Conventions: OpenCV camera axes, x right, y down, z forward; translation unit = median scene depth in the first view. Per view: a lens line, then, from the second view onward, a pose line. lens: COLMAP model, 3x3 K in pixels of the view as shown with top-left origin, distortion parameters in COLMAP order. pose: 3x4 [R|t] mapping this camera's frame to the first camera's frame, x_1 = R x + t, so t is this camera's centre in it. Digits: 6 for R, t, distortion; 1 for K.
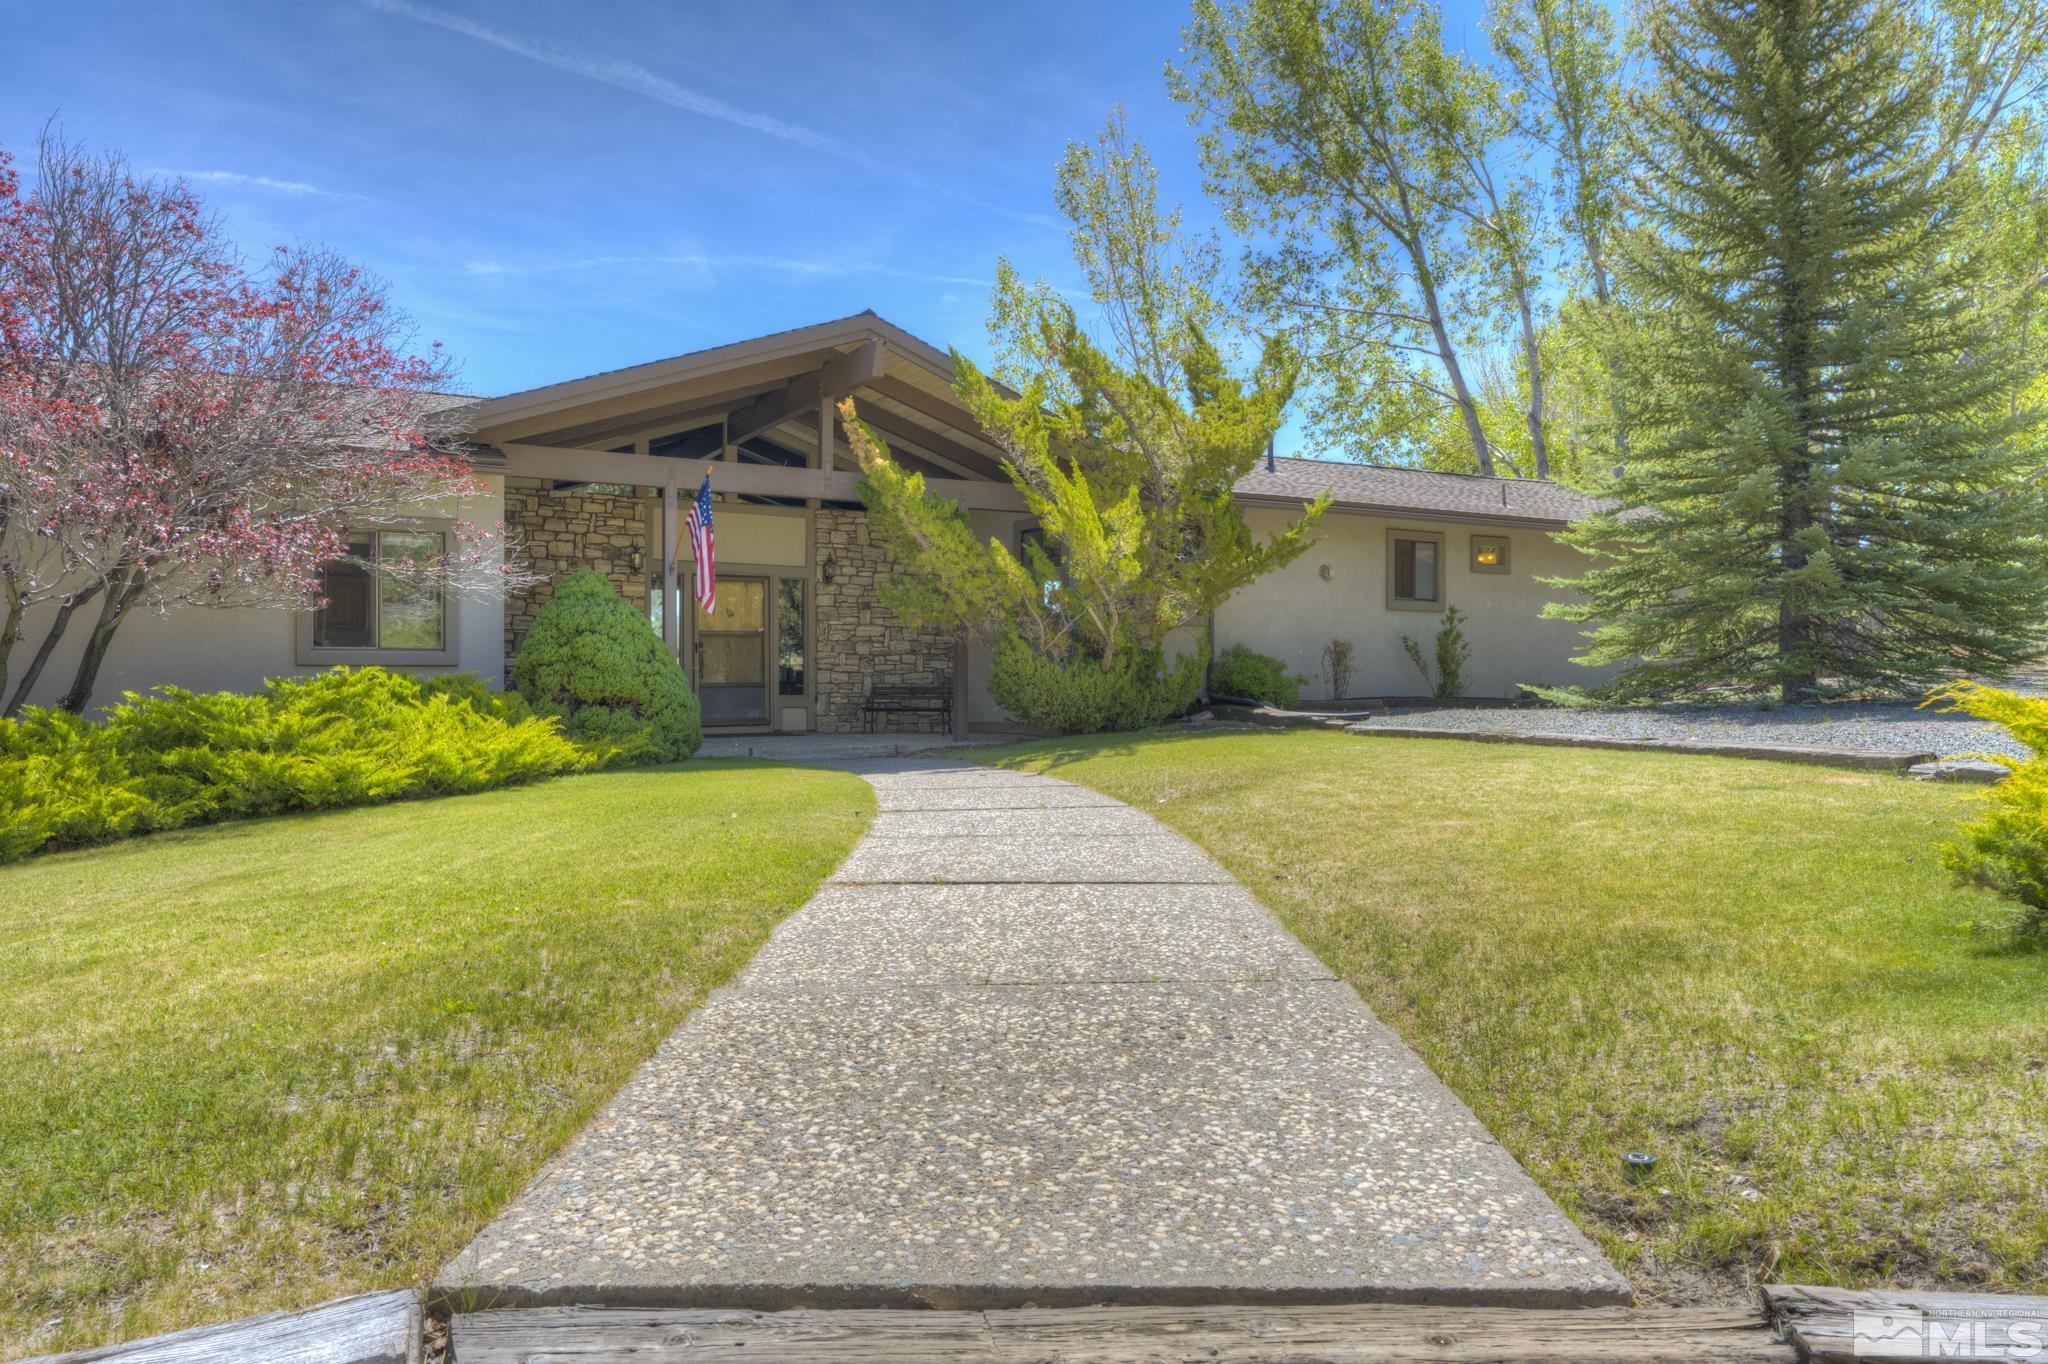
lens RADIAL K [[1394.5, 0, 1024.0], [0, 1394.5, 682.0], [0, 0, 1]] dist [-0.006833, -0.004137]
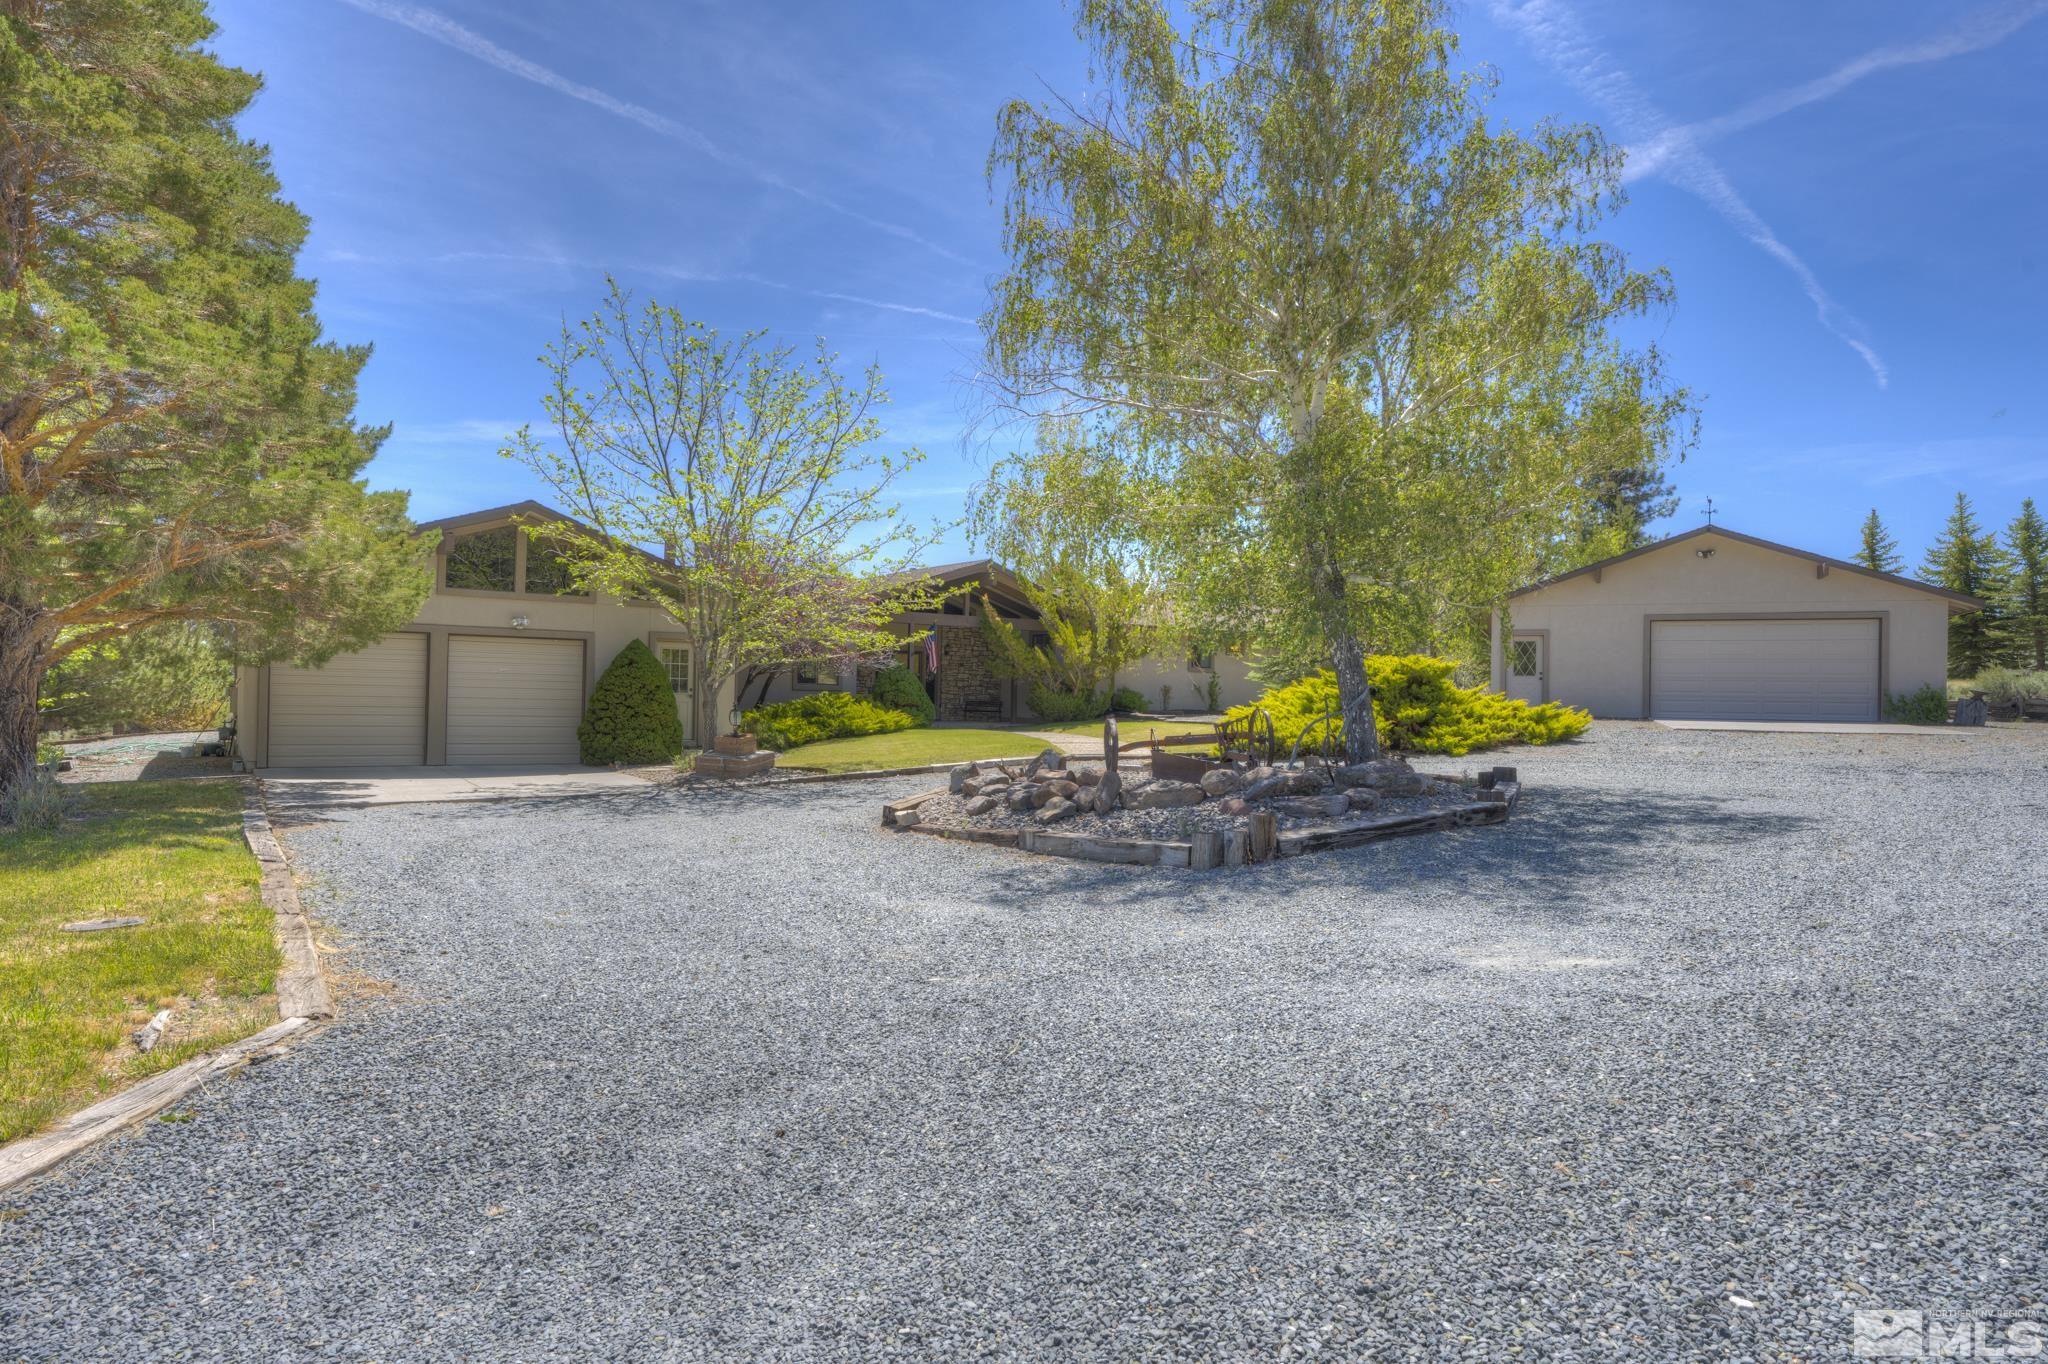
lens RADIAL K [[1235.0, 0, 1024.0], [0, 1235.0, 682.0], [0, 0, 1]] dist [-0.001923, -0.000061]
pose [[0.995739, 0.021343, 0.089715, -0.215284], [-0.020338, 0.999720, -0.012101, -0.005364], [-0.089948, 0.010225, 0.995894, -1.133617]]
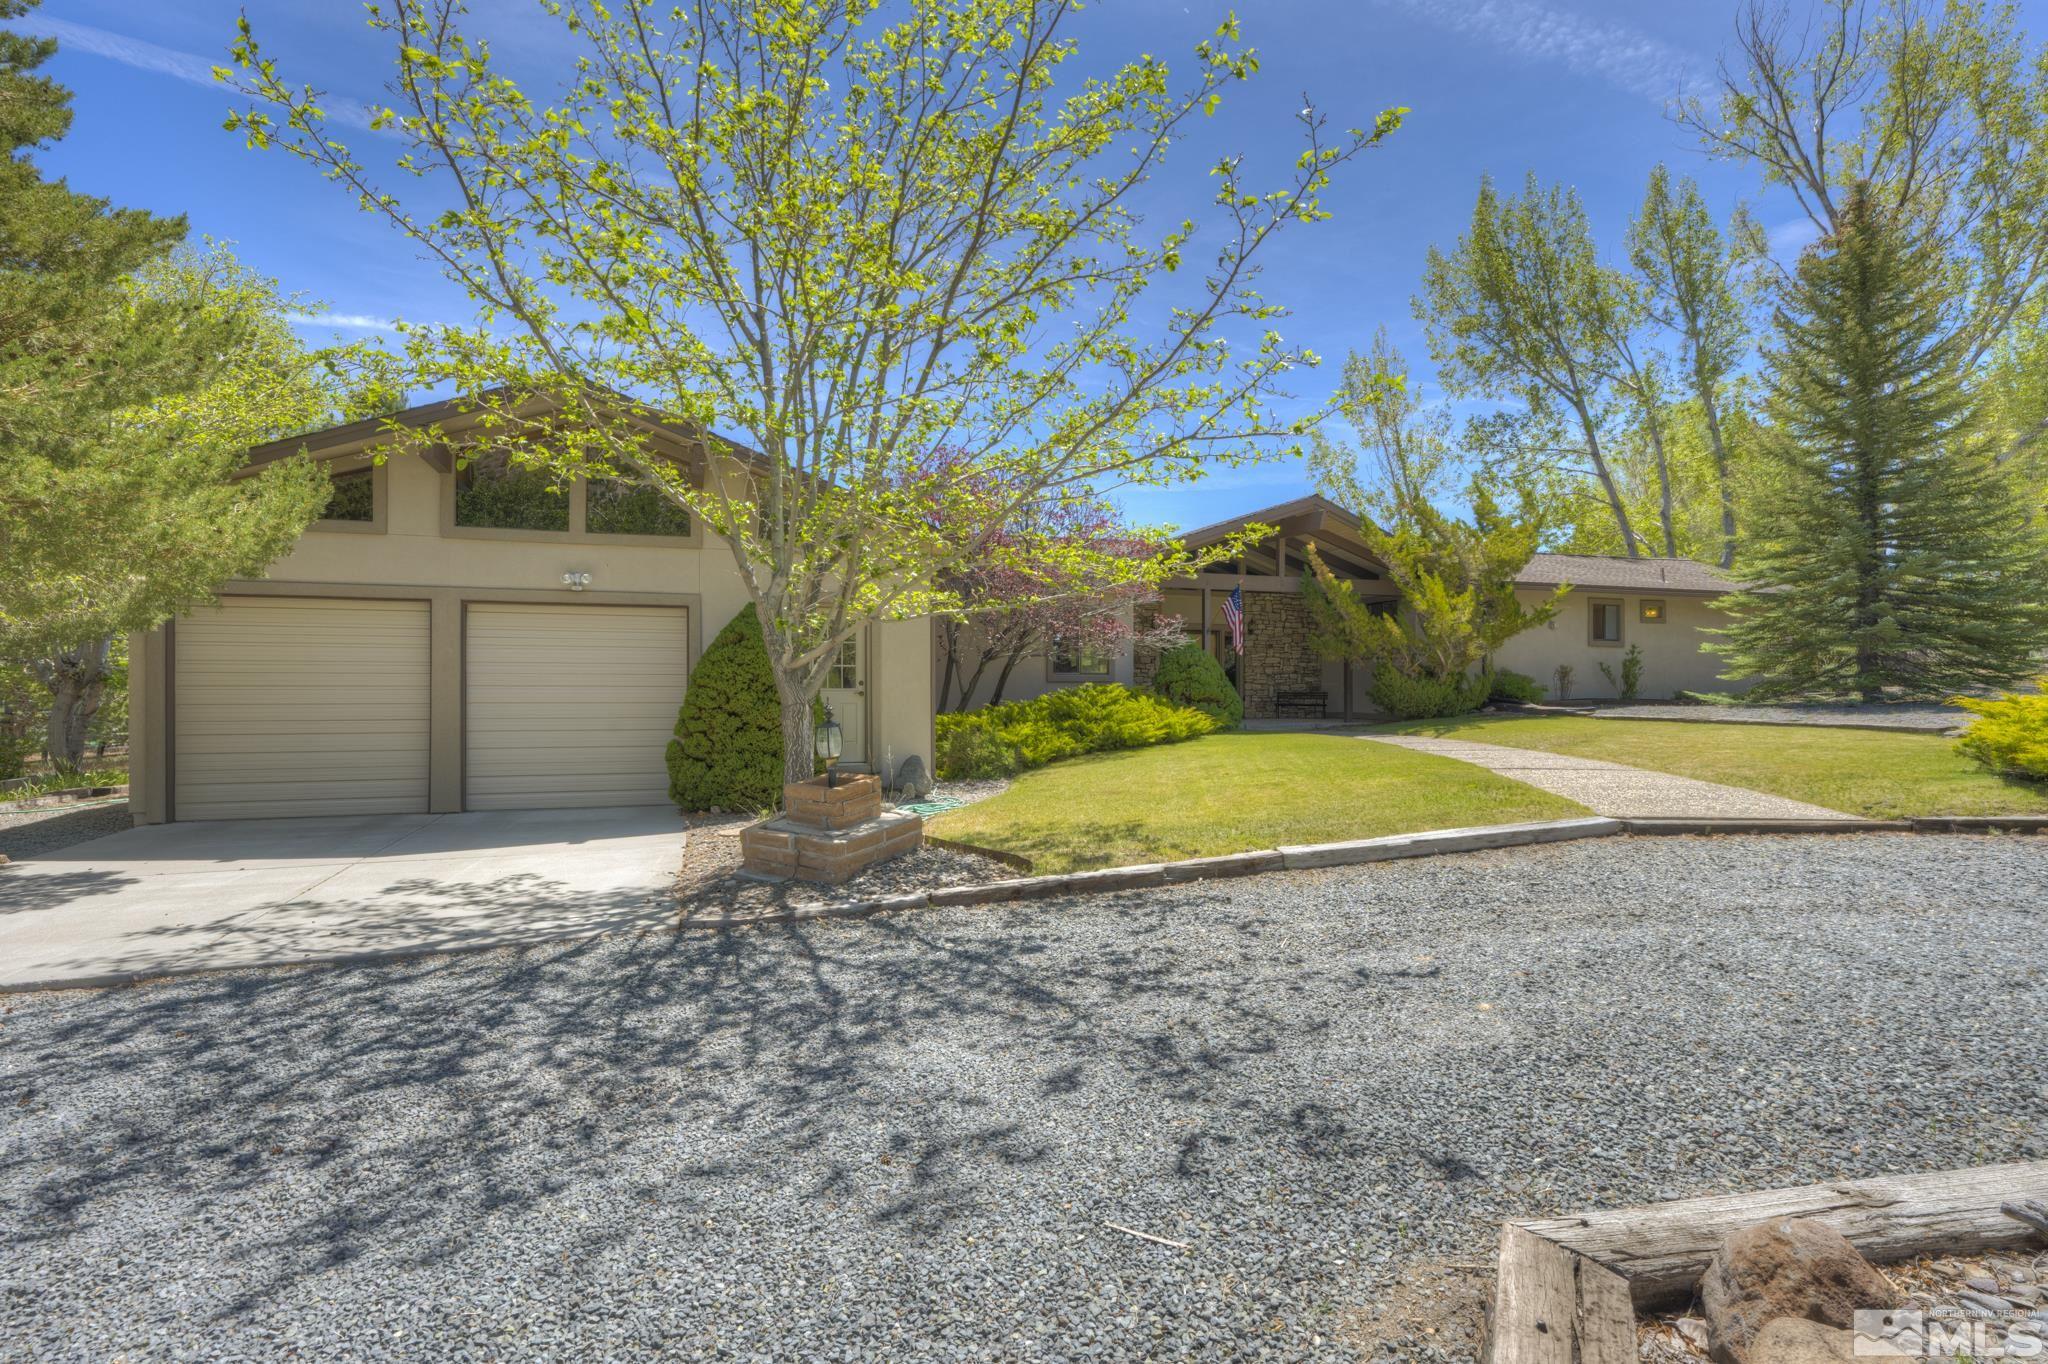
lens RADIAL K [[1029.4, 0, 1024.0], [0, 1029.4, 682.0], [0, 0, 1]] dist [0.000673, 0.001238]
pose [[0.985598, -0.000623, -0.169102, -0.226423], [-0.000260, 0.999986, -0.005200, -0.002914], [0.169103, 0.005169, 0.985585, -0.376018]]
